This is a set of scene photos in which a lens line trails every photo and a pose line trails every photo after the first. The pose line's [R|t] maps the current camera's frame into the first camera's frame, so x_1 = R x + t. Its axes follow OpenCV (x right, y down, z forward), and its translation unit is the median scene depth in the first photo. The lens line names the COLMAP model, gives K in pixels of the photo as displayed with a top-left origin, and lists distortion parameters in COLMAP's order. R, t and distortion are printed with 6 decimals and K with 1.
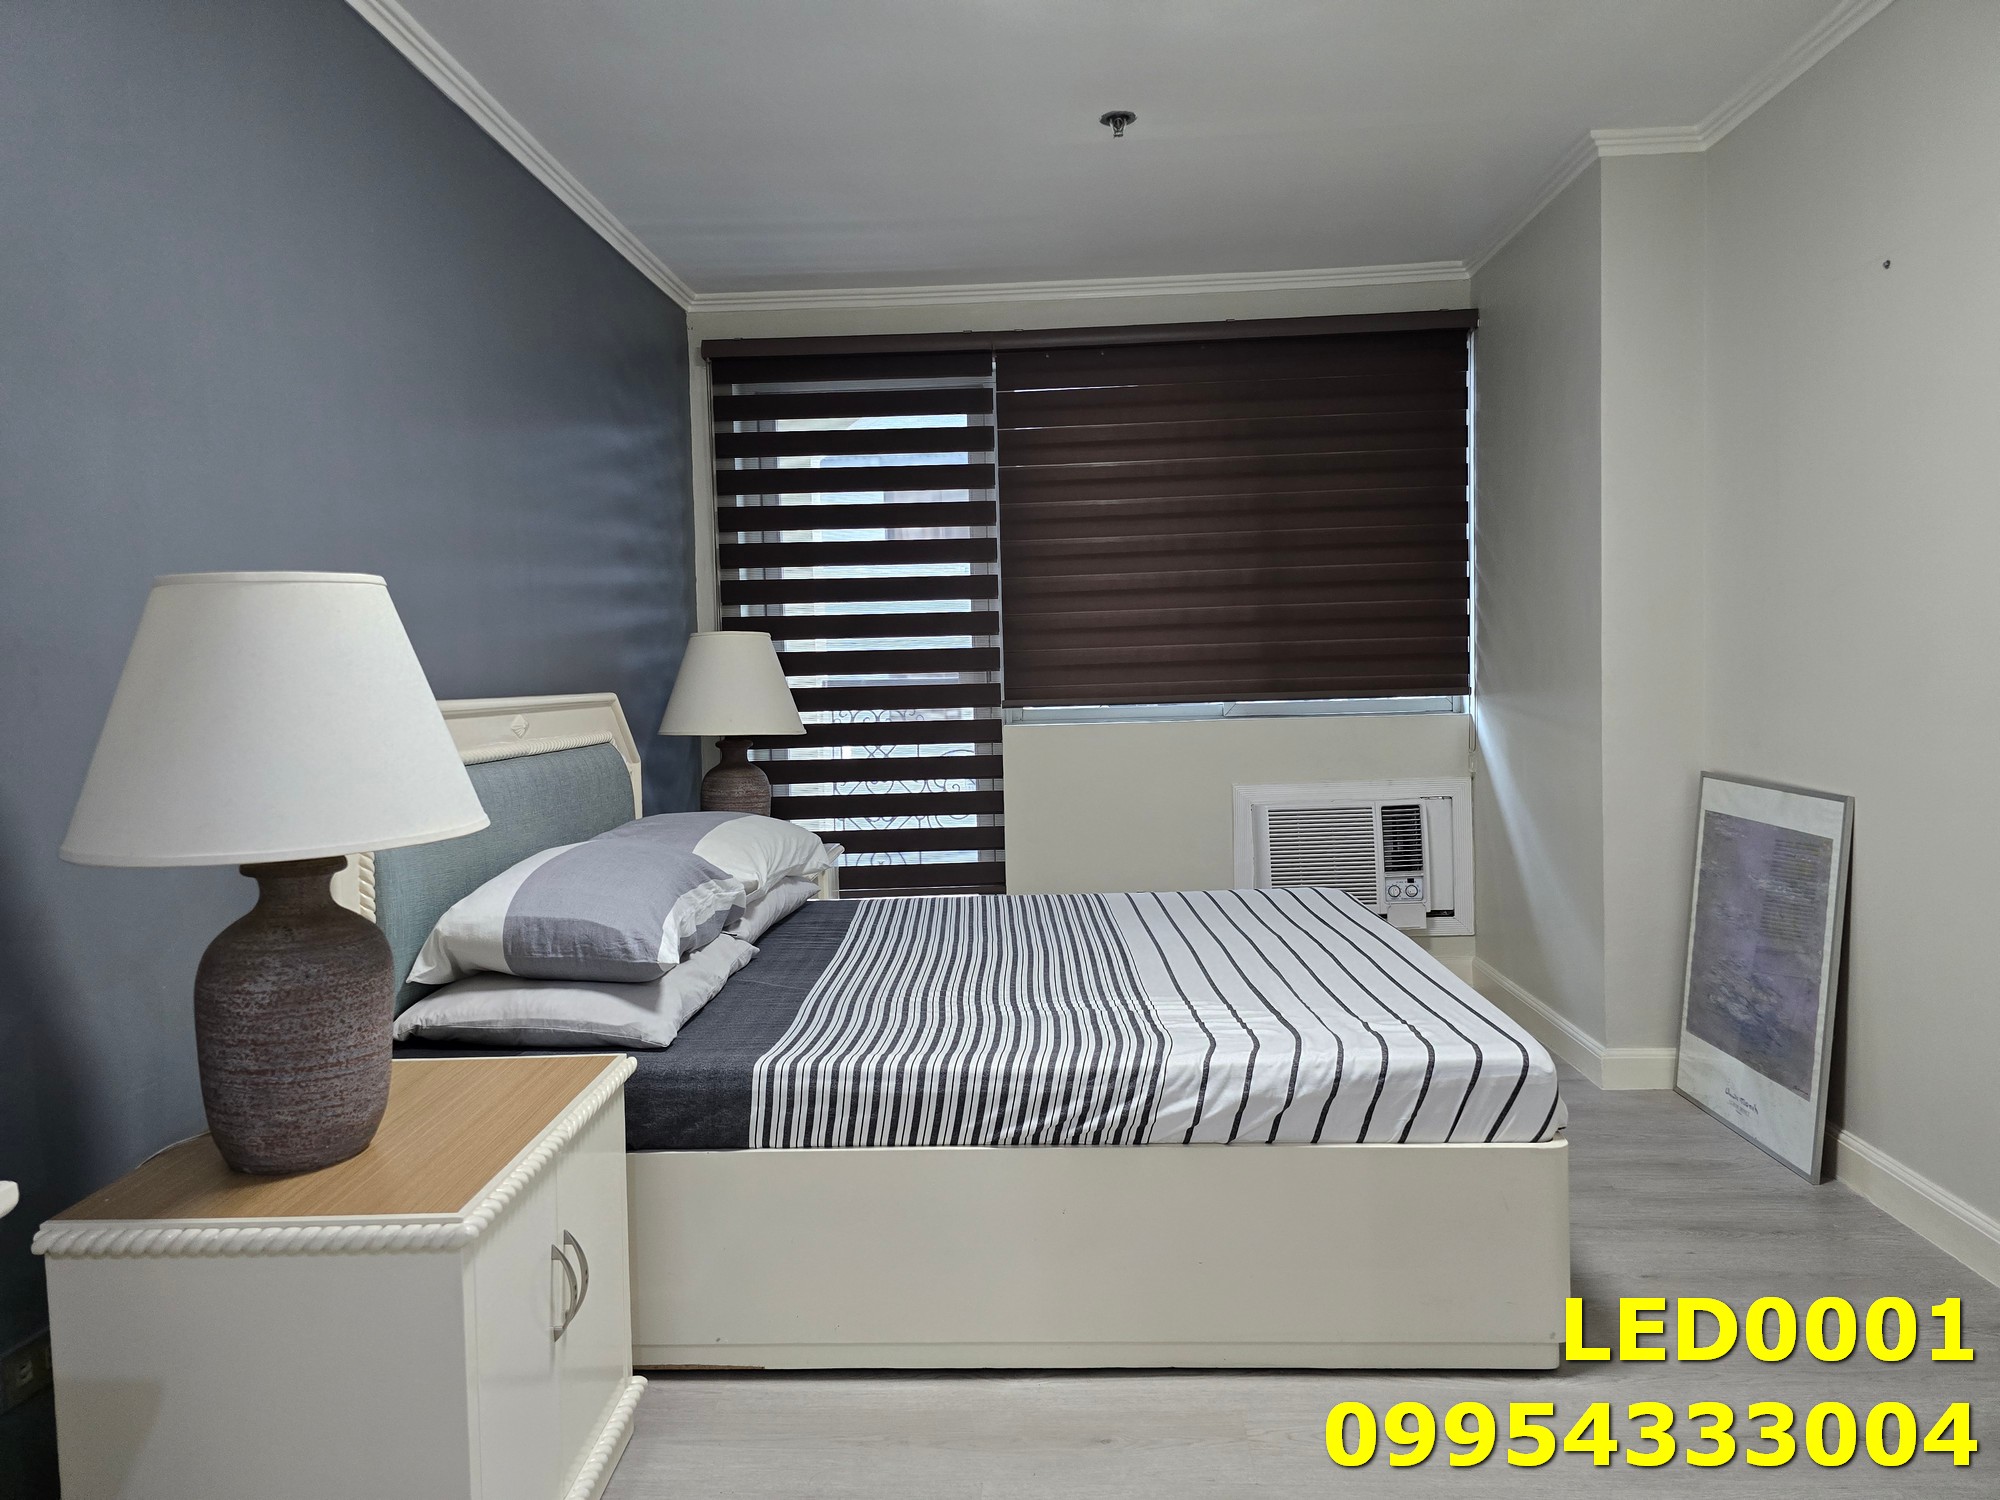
lens RADIAL K [[1334.6, 0, 1003.1], [0, 1334.6, 732.9], [0, 0, 1]] dist [0.053802, -0.044200]
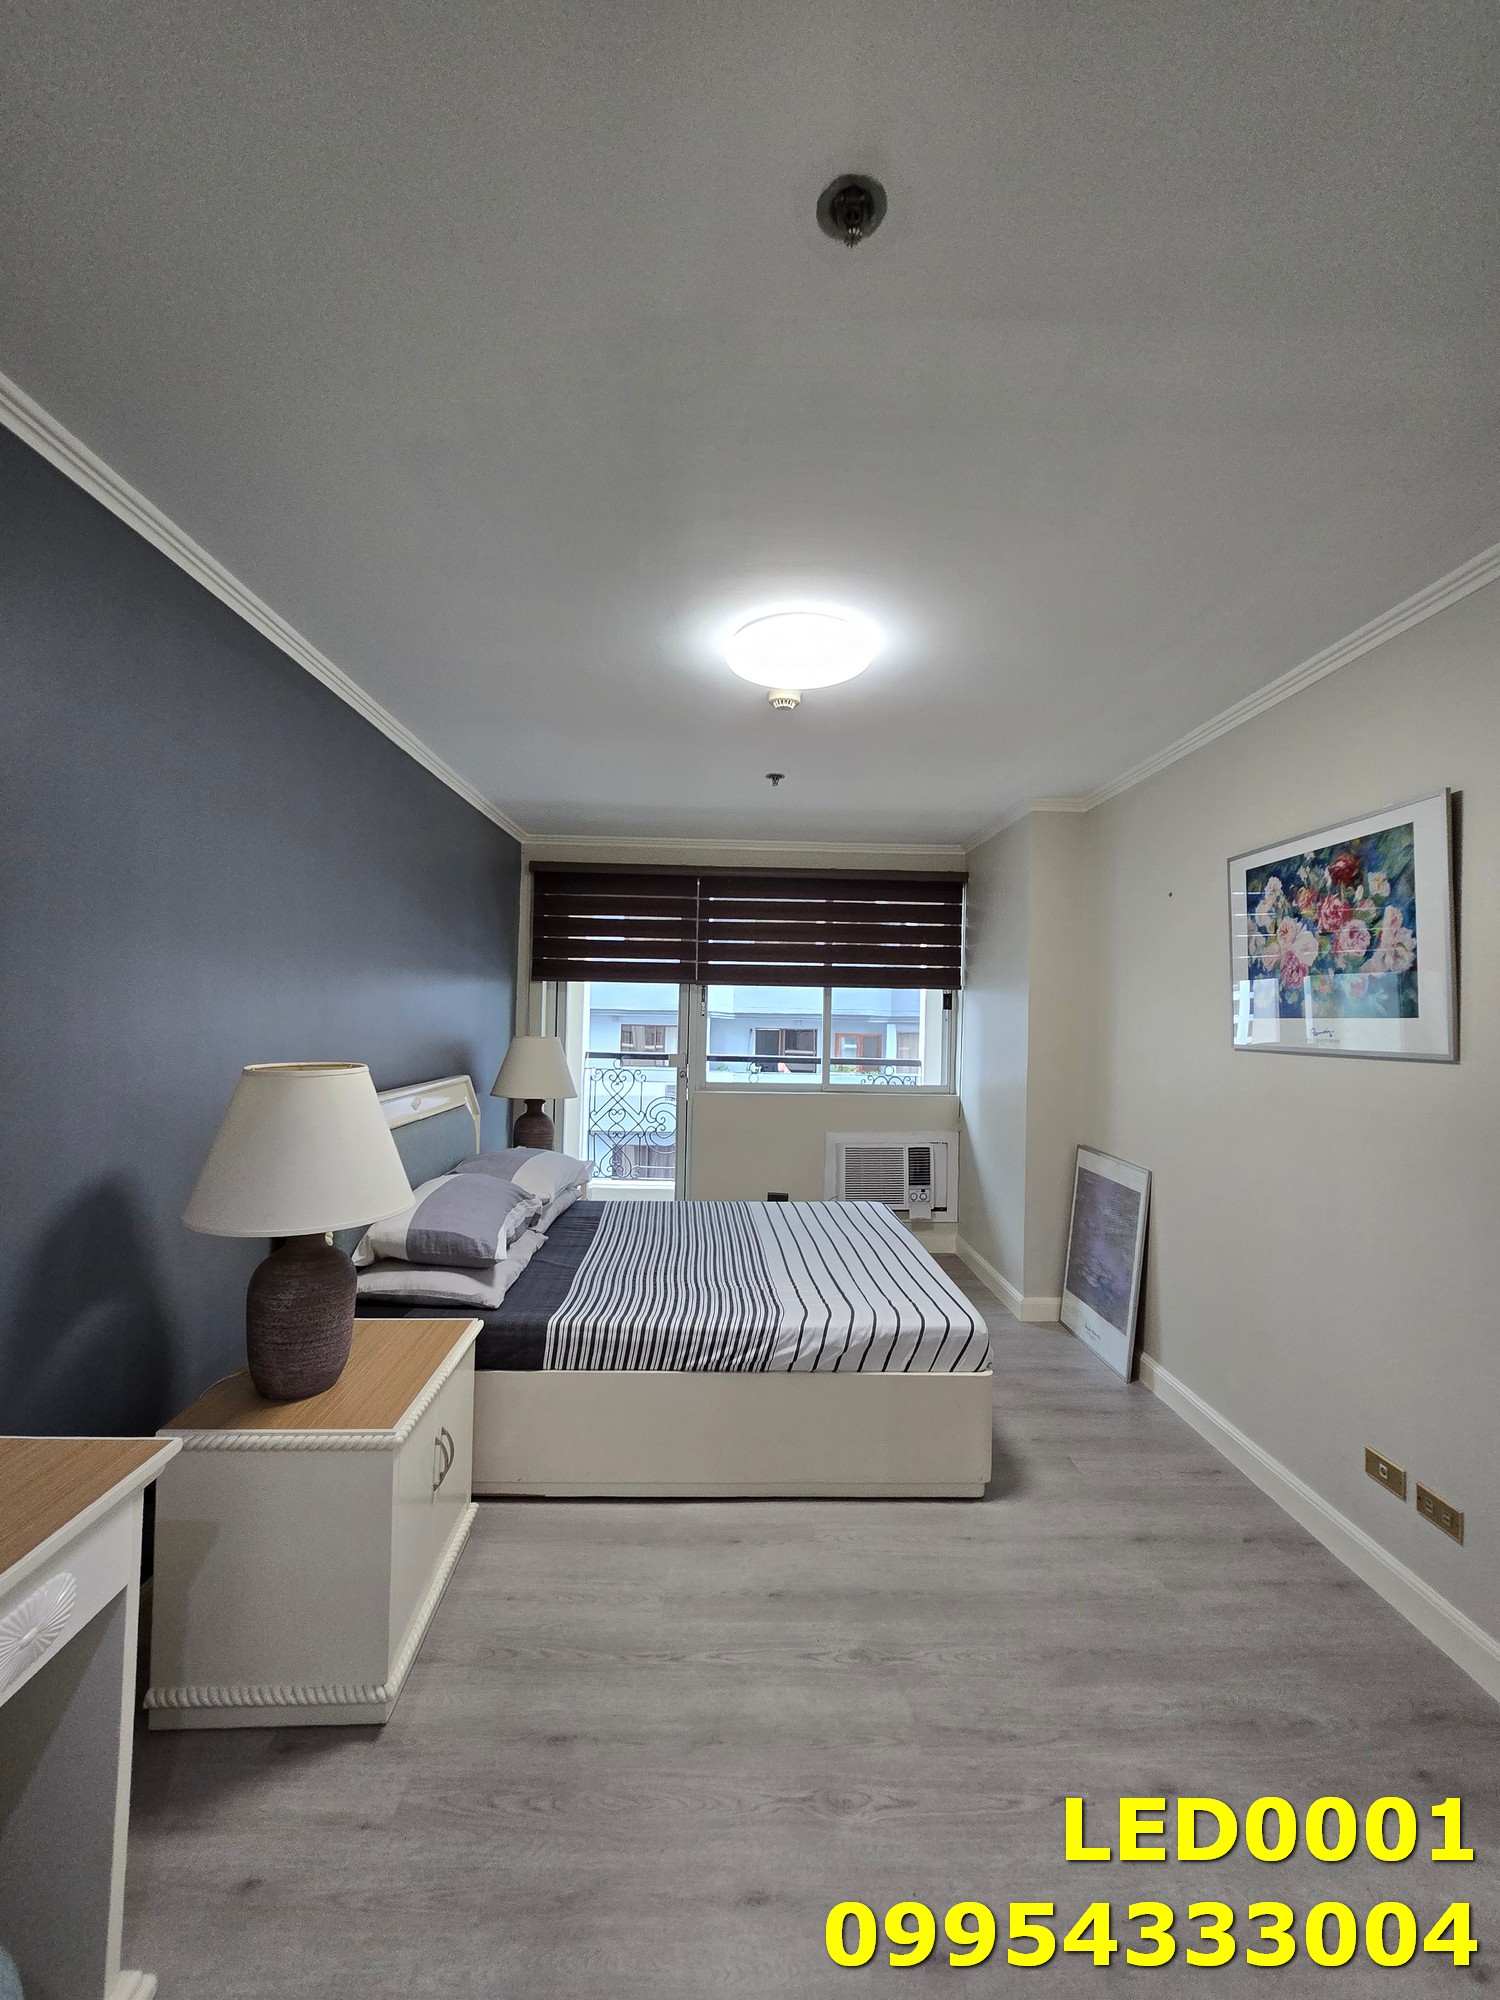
lens RADIAL K [[817.1, 0, 754.3], [0, 817.1, 1010.5], [0, 0, 1]] dist [-0.006308, 0.002477]
pose [[0.995956, 0.047097, 0.076509, -0.016837], [-0.042778, 0.997449, -0.057141, -0.112007], [-0.079005, 0.053637, 0.995430, -0.114473]]
